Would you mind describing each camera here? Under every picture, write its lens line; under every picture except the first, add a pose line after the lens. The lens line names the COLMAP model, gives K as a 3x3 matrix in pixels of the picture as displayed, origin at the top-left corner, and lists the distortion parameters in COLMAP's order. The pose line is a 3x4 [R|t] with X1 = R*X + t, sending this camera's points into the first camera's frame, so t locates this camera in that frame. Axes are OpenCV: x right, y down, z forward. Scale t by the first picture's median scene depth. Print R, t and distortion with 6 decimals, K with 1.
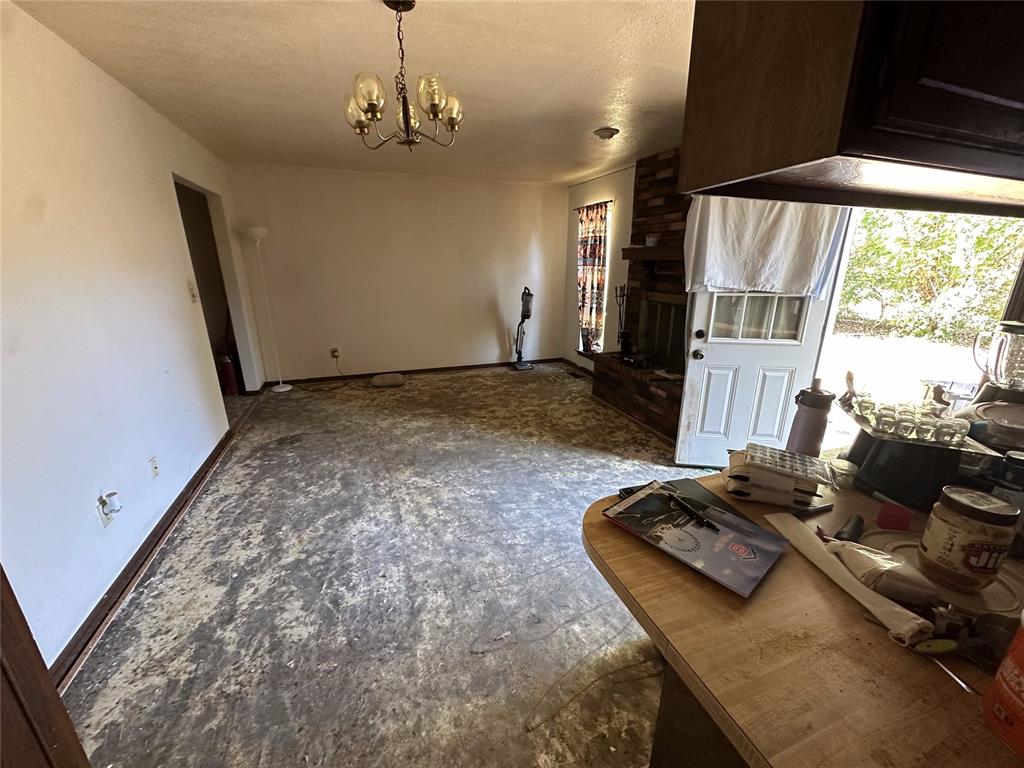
lens RADIAL K [[413.0, 0, 512.5], [0, 413.0, 387.3], [0, 0, 1]] dist [-0.004566, -0.000016]
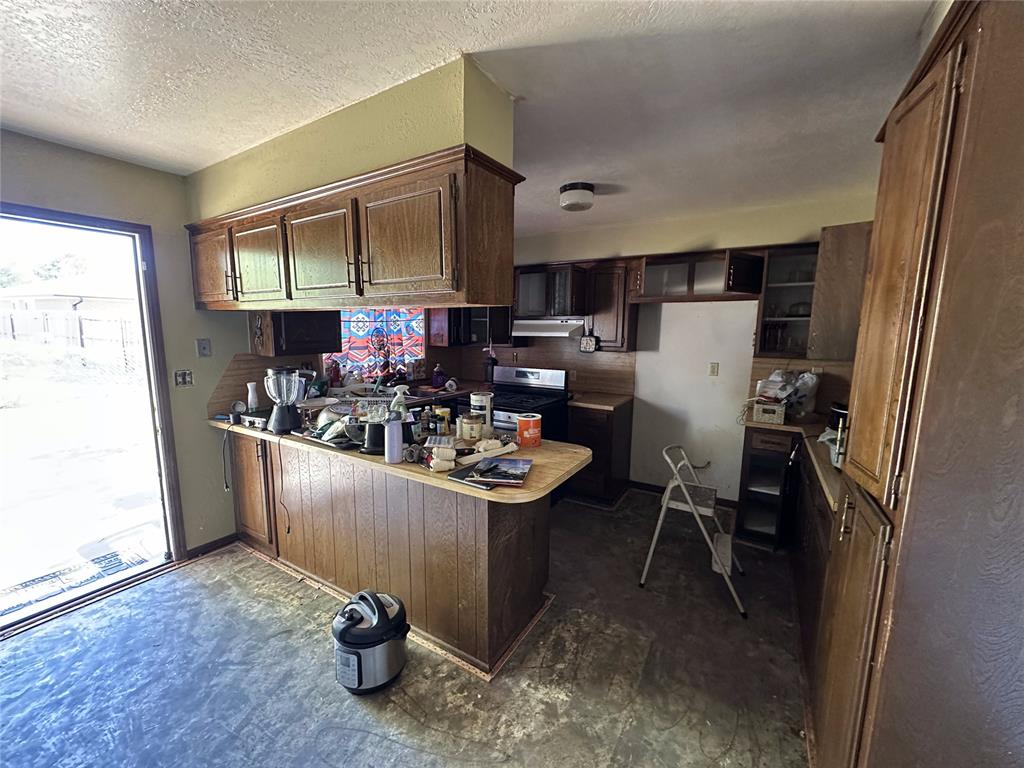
lens RADIAL K [[413.0, 0, 509.5], [0, 413.0, 386.6], [0, 0, 1]] dist [-0.004566, -0.000016]
pose [[-0.622572, -0.122061, 0.772984, -0.308015], [0.218580, 0.921325, 0.321533, -0.188488], [-0.751416, 0.369136, -0.546911, 0.551294]]
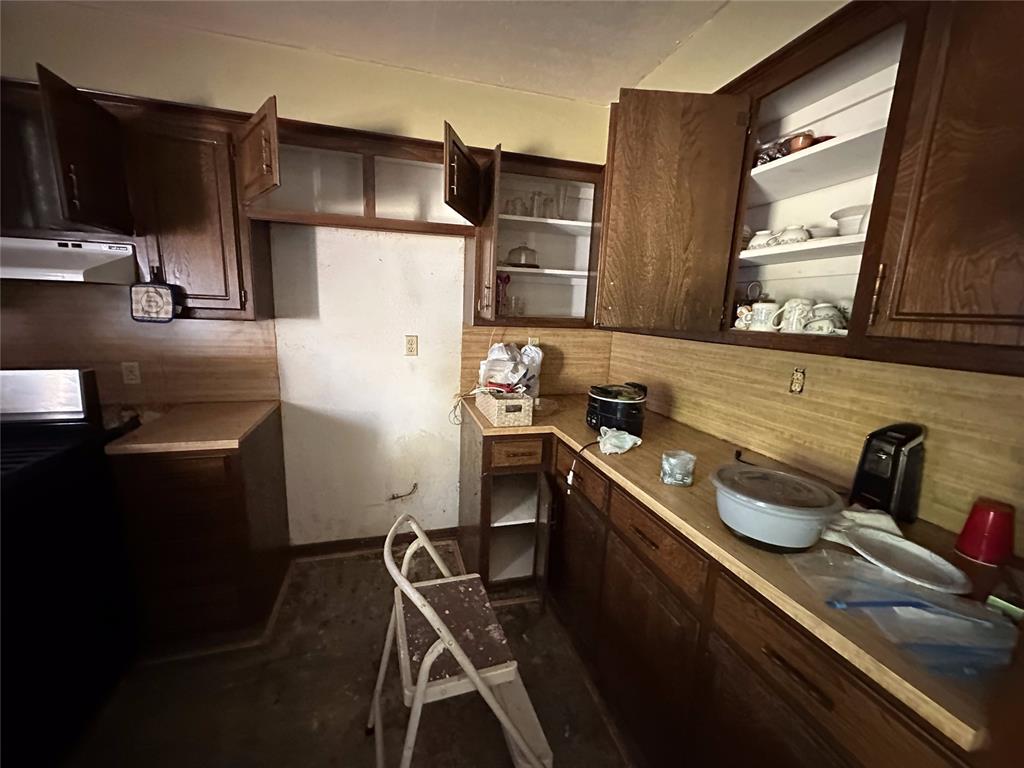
lens RADIAL K [[413.0, 0, 512.1], [0, 413.0, 385.0], [0, 0, 1]] dist [-0.004566, -0.000016]
pose [[-0.996522, -0.056064, 0.061648, 0.016001], [-0.020636, 0.882811, 0.469274, -0.020544], [-0.080734, 0.466370, -0.880898, 0.129475]]
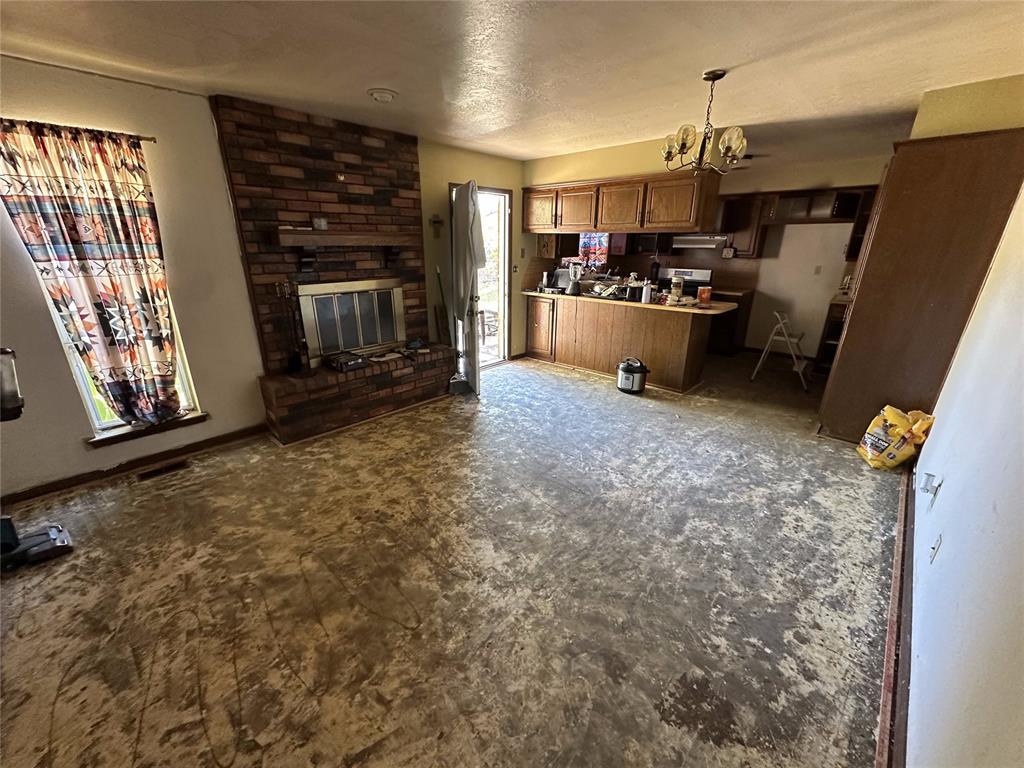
lens RADIAL K [[413.0, 0, 510.3], [0, 413.0, 386.2], [0, 0, 1]] dist [-0.004566, -0.000016]
pose [[-0.447560, -0.304009, 0.840993, -0.814128], [0.257353, 0.856868, 0.446706, -0.435761], [-0.856423, 0.416360, -0.305262, 1.343637]]
